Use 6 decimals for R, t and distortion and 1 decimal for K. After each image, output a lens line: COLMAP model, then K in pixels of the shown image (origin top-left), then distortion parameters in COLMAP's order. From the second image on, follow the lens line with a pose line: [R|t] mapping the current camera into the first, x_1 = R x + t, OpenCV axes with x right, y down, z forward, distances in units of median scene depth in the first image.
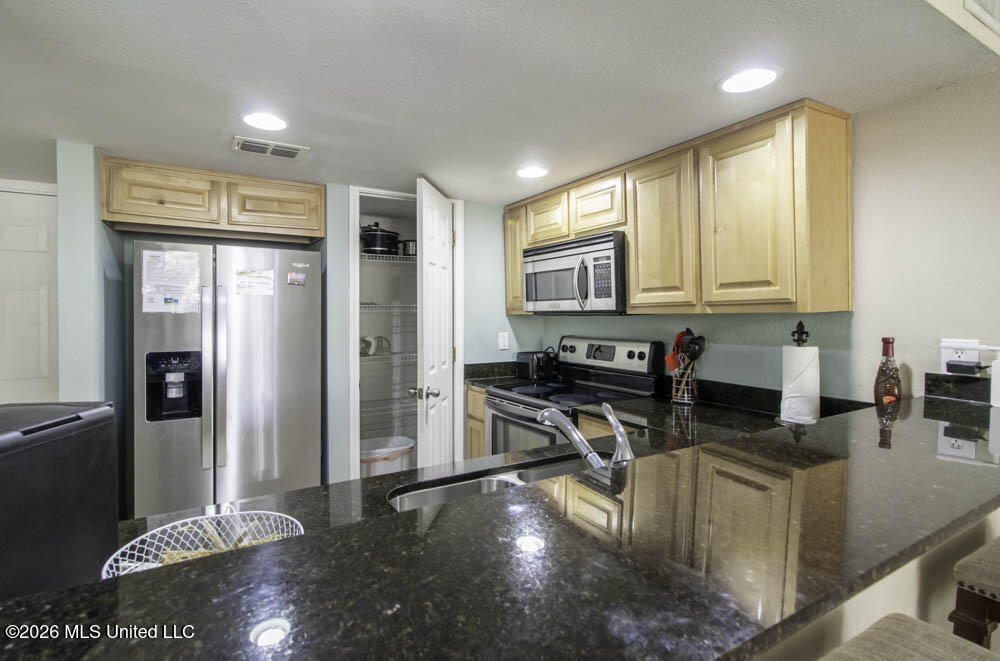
lens RADIAL K [[504.9, 0, 500.4], [0, 504.9, 311.9], [0, 0, 1]] dist [-0.004636, -0.000431]
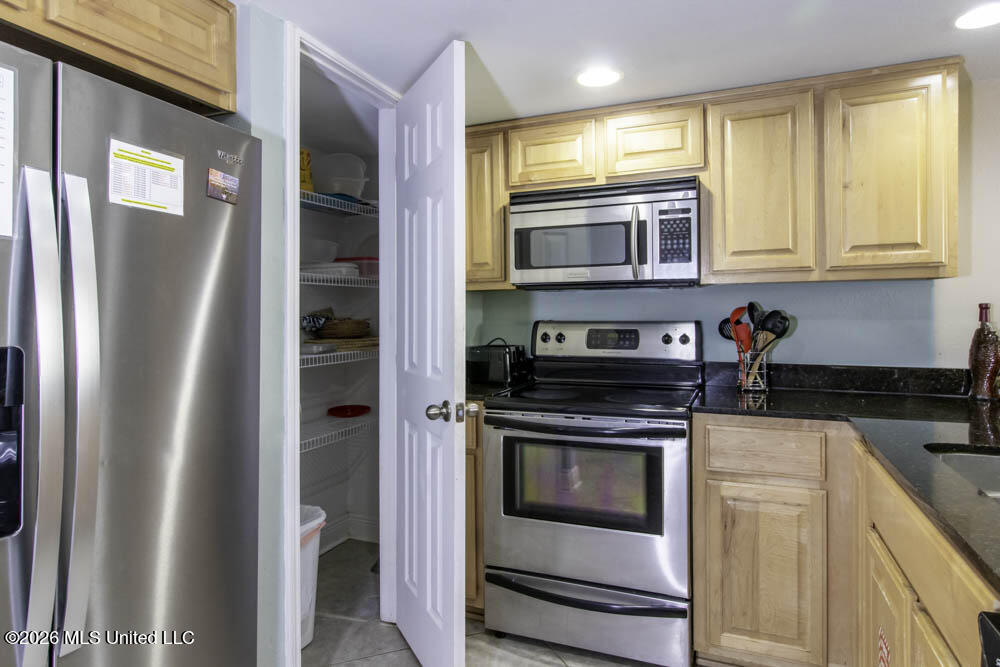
lens RADIAL K [[605.0, 0, 497.0], [0, 605.0, 312.5], [0, 0, 1]] dist [0.002029, 0.000210]
pose [[0.787070, 0.004207, 0.616850, -0.565258], [0.003530, 0.999930, -0.011324, 0.056224], [-0.616854, 0.011090, 0.786999, 0.439119]]
